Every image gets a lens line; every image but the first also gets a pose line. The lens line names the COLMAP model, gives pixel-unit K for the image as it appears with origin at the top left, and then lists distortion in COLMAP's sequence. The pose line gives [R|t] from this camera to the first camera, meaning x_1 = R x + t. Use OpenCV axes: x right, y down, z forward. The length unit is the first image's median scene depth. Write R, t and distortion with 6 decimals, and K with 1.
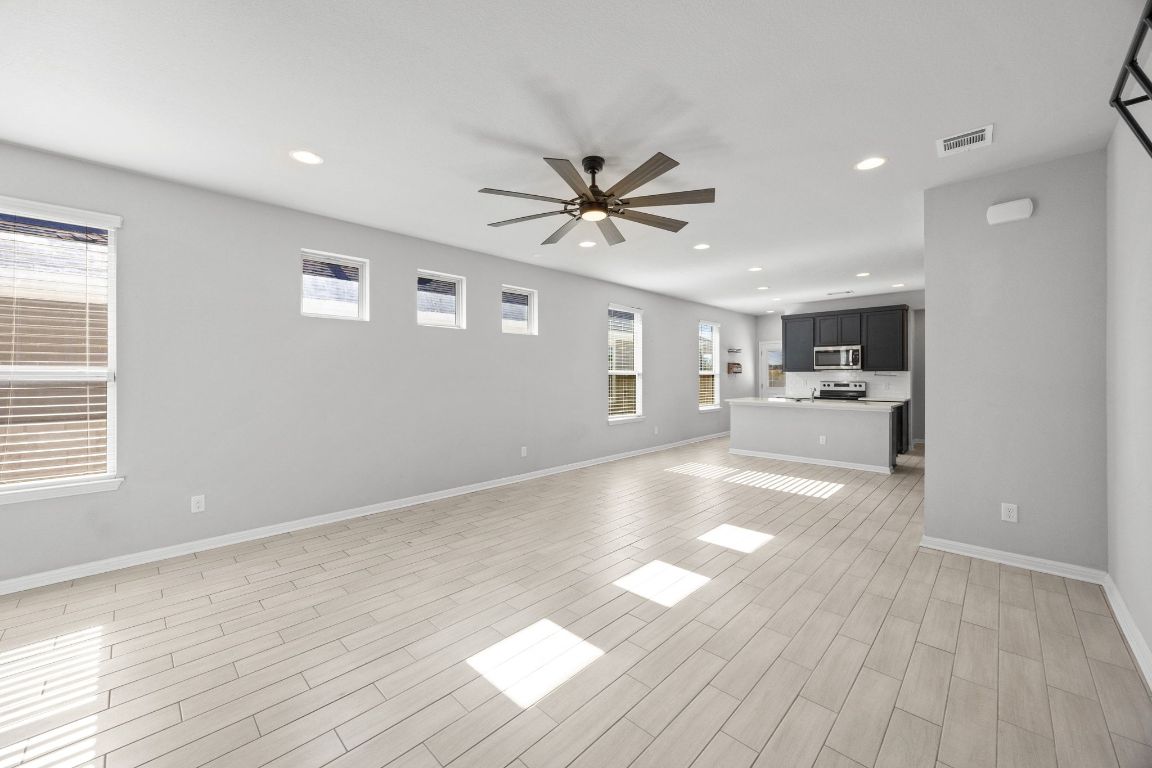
lens RADIAL K [[438.0, 0, 571.9], [0, 438.0, 375.3], [0, 0, 1]] dist [-0.000122, -0.000014]
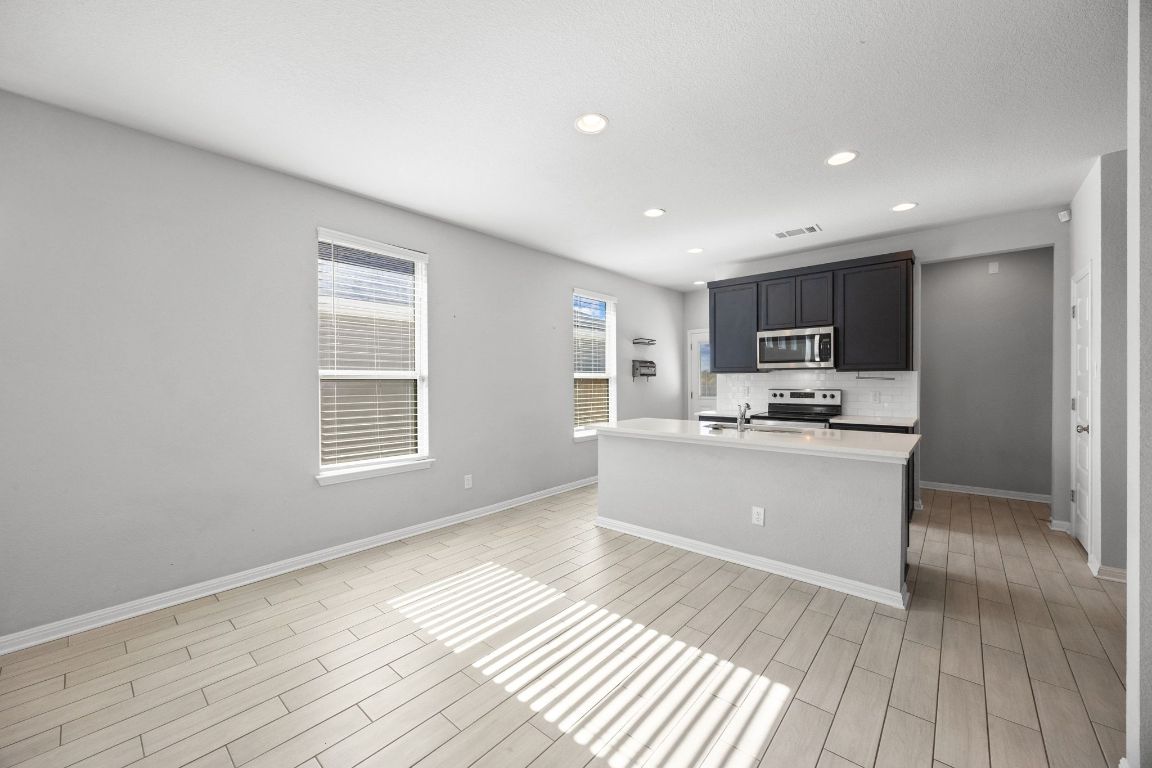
lens RADIAL K [[436.2, 0, 573.1], [0, 436.2, 383.1], [0, 0, 1]] dist [0.001408, 0.000162]
pose [[0.998762, -0.003364, 0.049624, 0.276275], [0.002944, 0.999959, 0.008535, -0.000043], [-0.049651, -0.008378, 0.998731, 0.424207]]
